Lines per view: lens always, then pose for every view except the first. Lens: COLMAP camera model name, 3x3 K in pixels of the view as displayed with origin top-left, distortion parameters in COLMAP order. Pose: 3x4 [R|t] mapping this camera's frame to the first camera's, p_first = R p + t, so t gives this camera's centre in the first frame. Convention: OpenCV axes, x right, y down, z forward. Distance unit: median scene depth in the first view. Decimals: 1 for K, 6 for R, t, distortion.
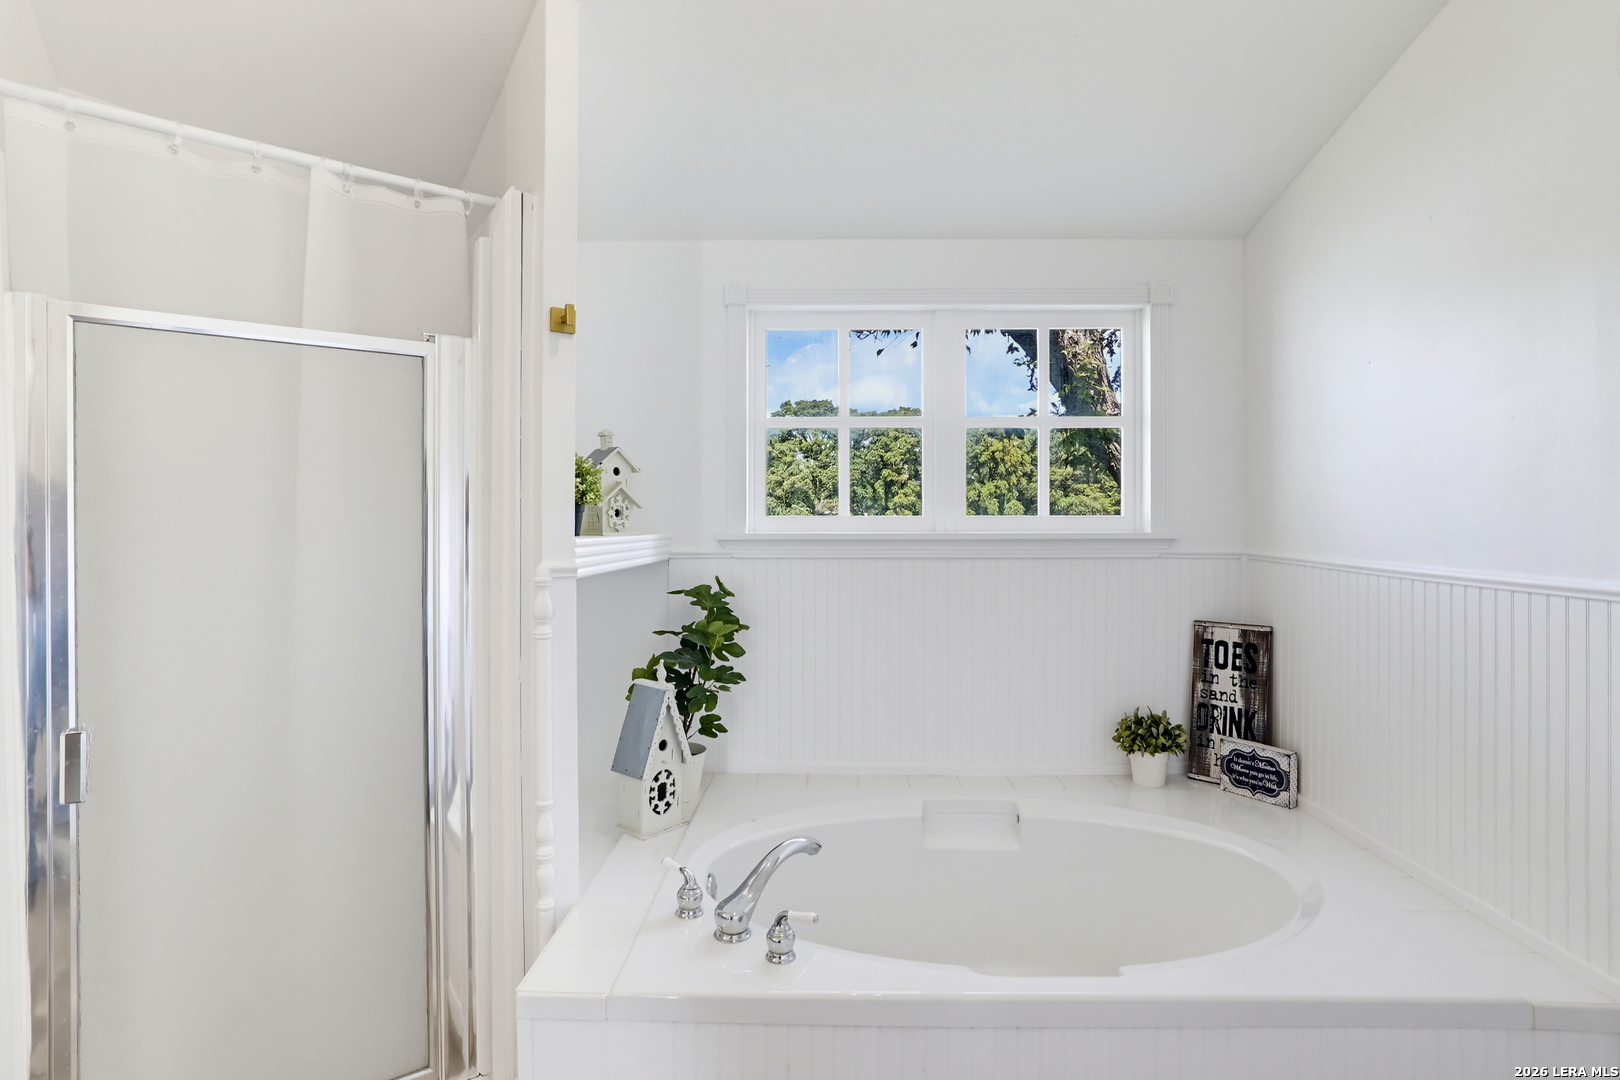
lens RADIAL K [[809.1, 0, 814.9], [0, 809.1, 528.9], [0, 0, 1]] dist [-0.018483, 0.011328]
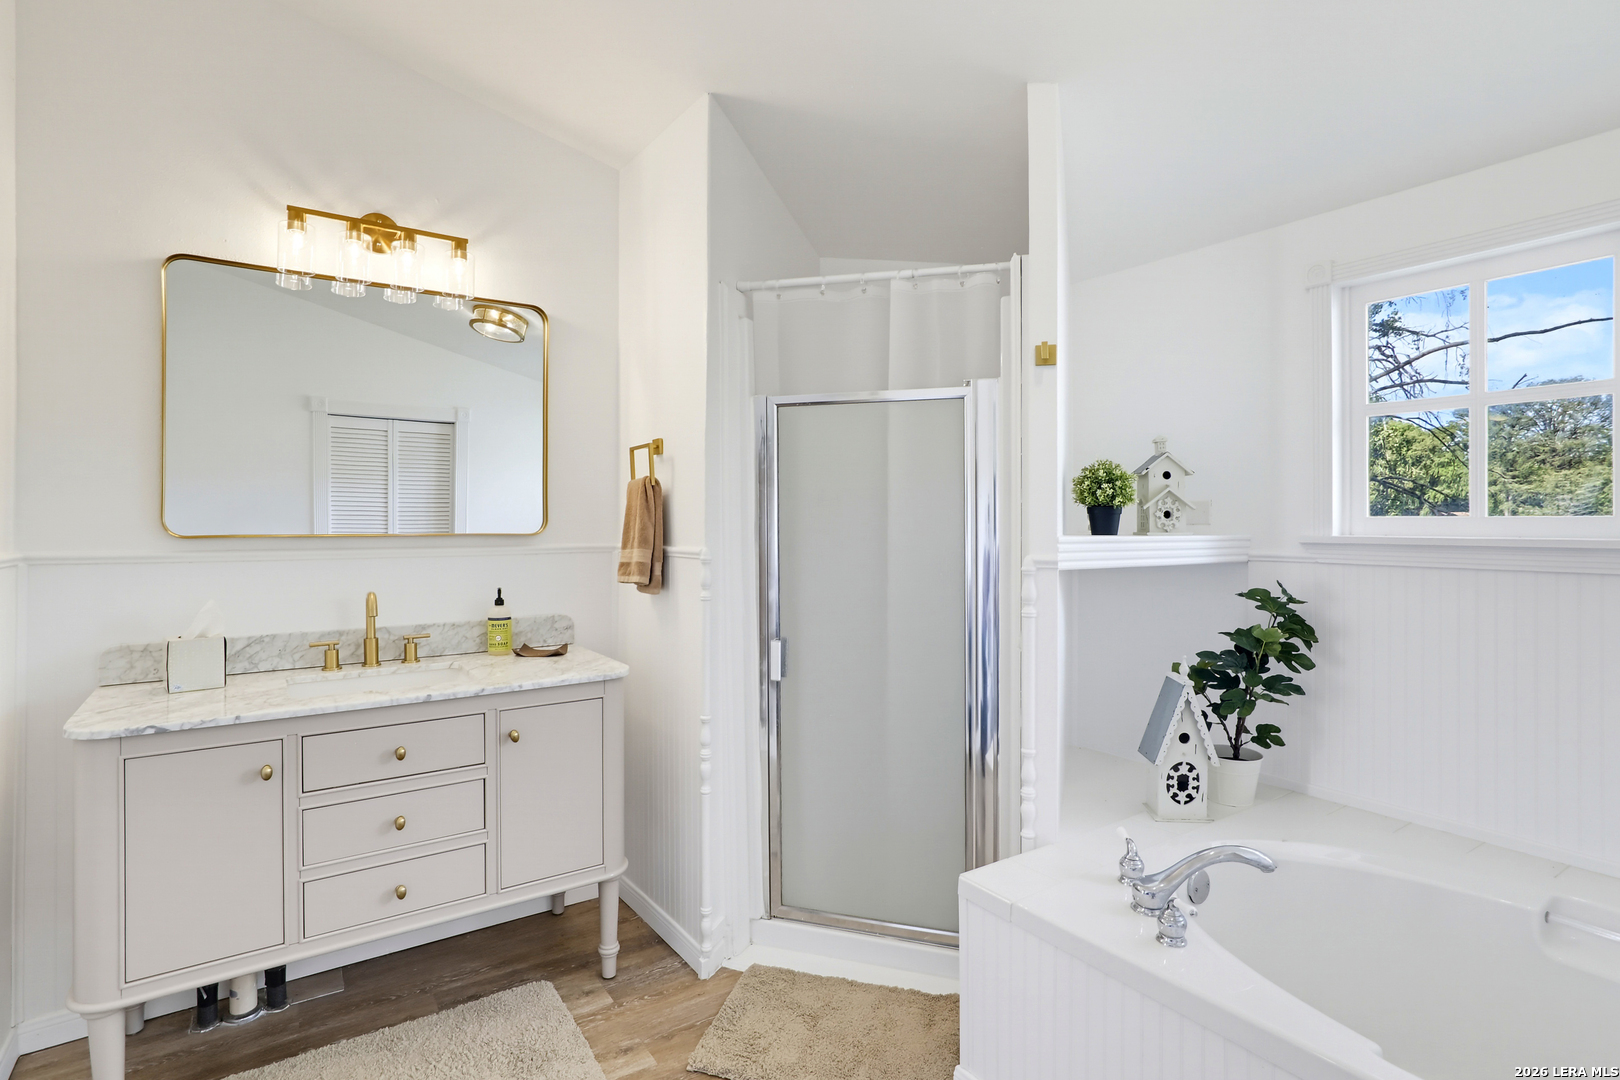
lens RADIAL K [[809.1, 0, 821.3], [0, 809.1, 539.0], [0, 0, 1]] dist [-0.018483, 0.011328]
pose [[0.606898, 0.018421, -0.794566, 0.346186], [-0.009550, 0.999828, 0.015885, 0.000039], [0.794722, -0.002052, 0.606970, 0.002325]]
